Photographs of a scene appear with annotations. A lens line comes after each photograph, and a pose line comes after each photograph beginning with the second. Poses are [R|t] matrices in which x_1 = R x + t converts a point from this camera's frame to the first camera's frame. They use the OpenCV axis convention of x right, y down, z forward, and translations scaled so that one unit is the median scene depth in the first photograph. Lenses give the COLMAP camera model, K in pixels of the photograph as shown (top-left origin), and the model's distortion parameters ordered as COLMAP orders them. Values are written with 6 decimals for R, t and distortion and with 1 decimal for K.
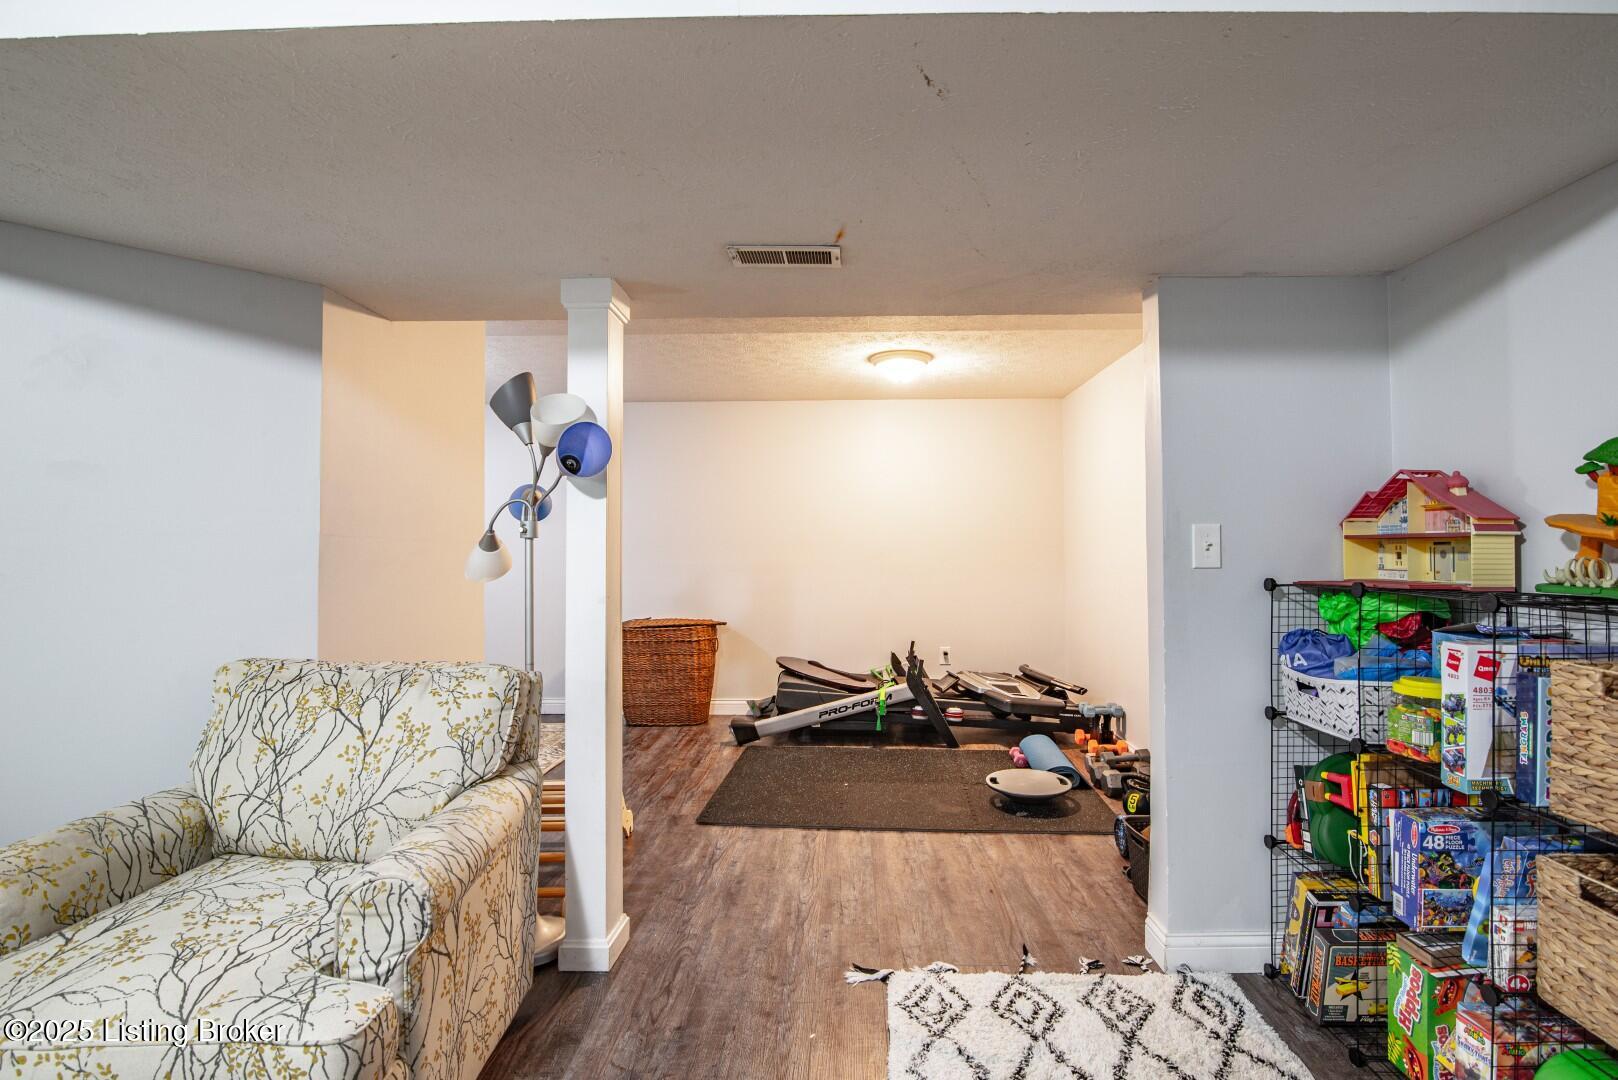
lens RADIAL K [[758.4, 0, 814.2], [0, 758.4, 546.8], [0, 0, 1]] dist [-0.021218, 0.001154]
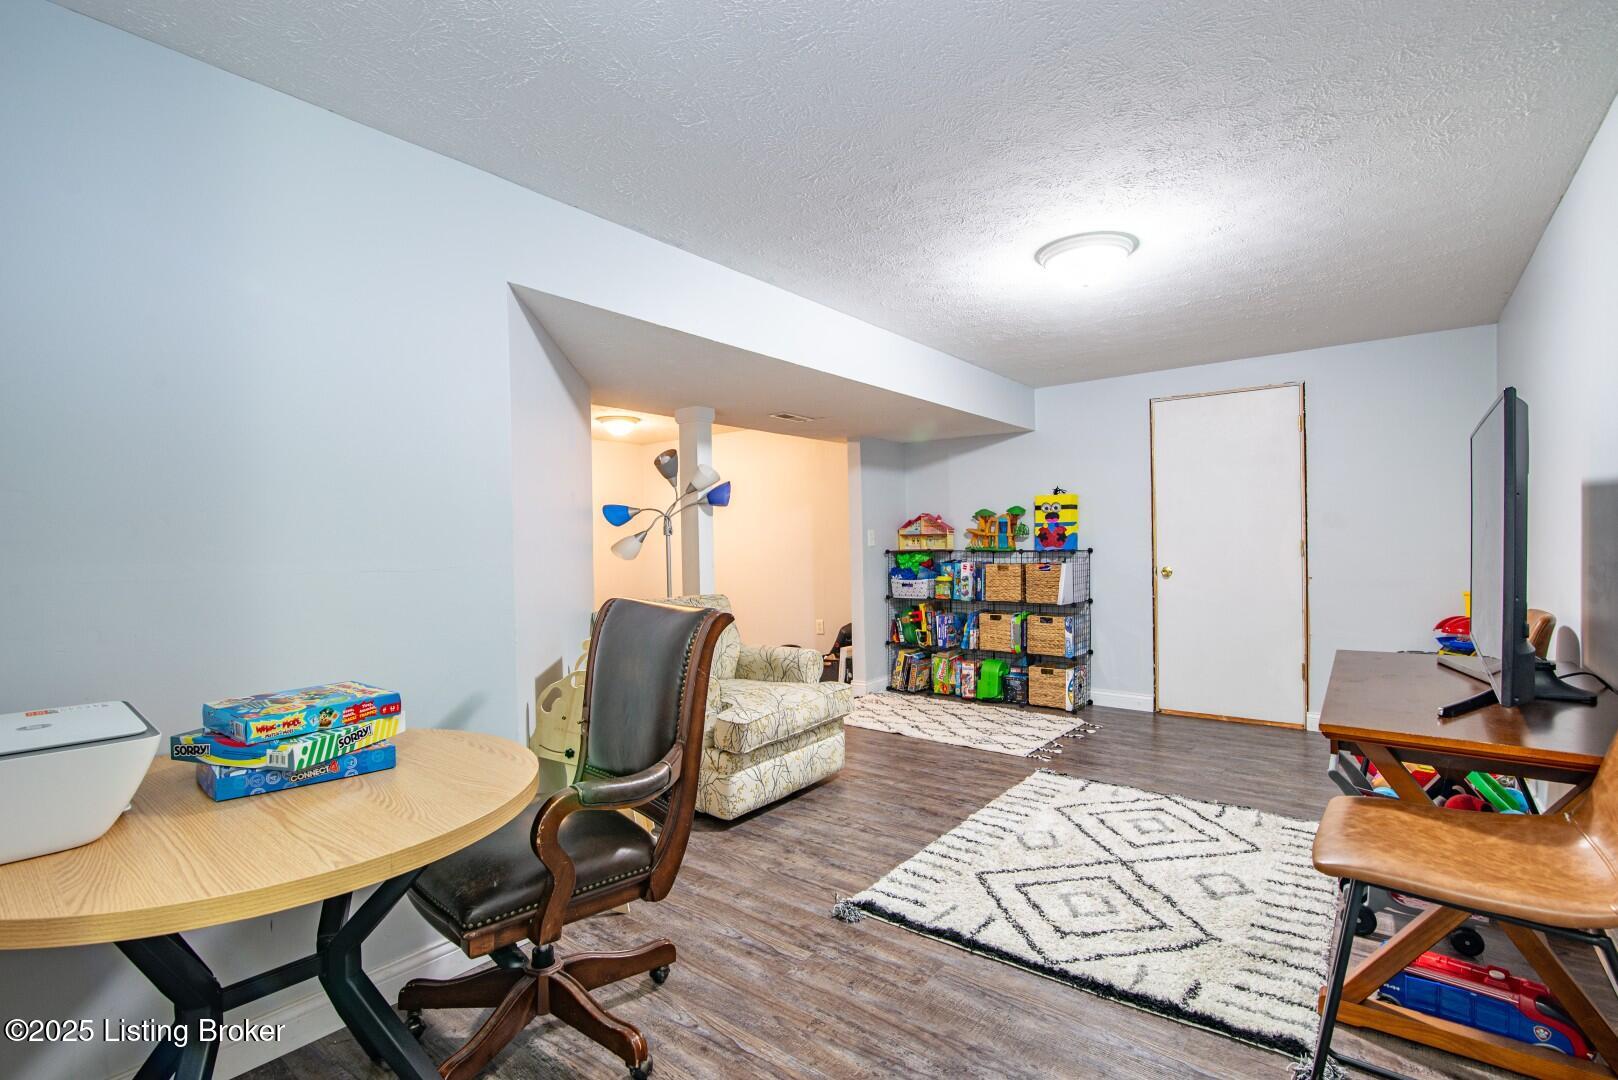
lens RADIAL K [[758.4, 0, 814.2], [0, 758.4, 546.8], [0, 0, 1]] dist [-0.021218, 0.001154]
pose [[0.587194, -0.015628, 0.809295, -2.072331], [0.007817, 0.999876, 0.013636, -0.010572], [-0.809408, -0.001681, 0.587244, -0.499398]]
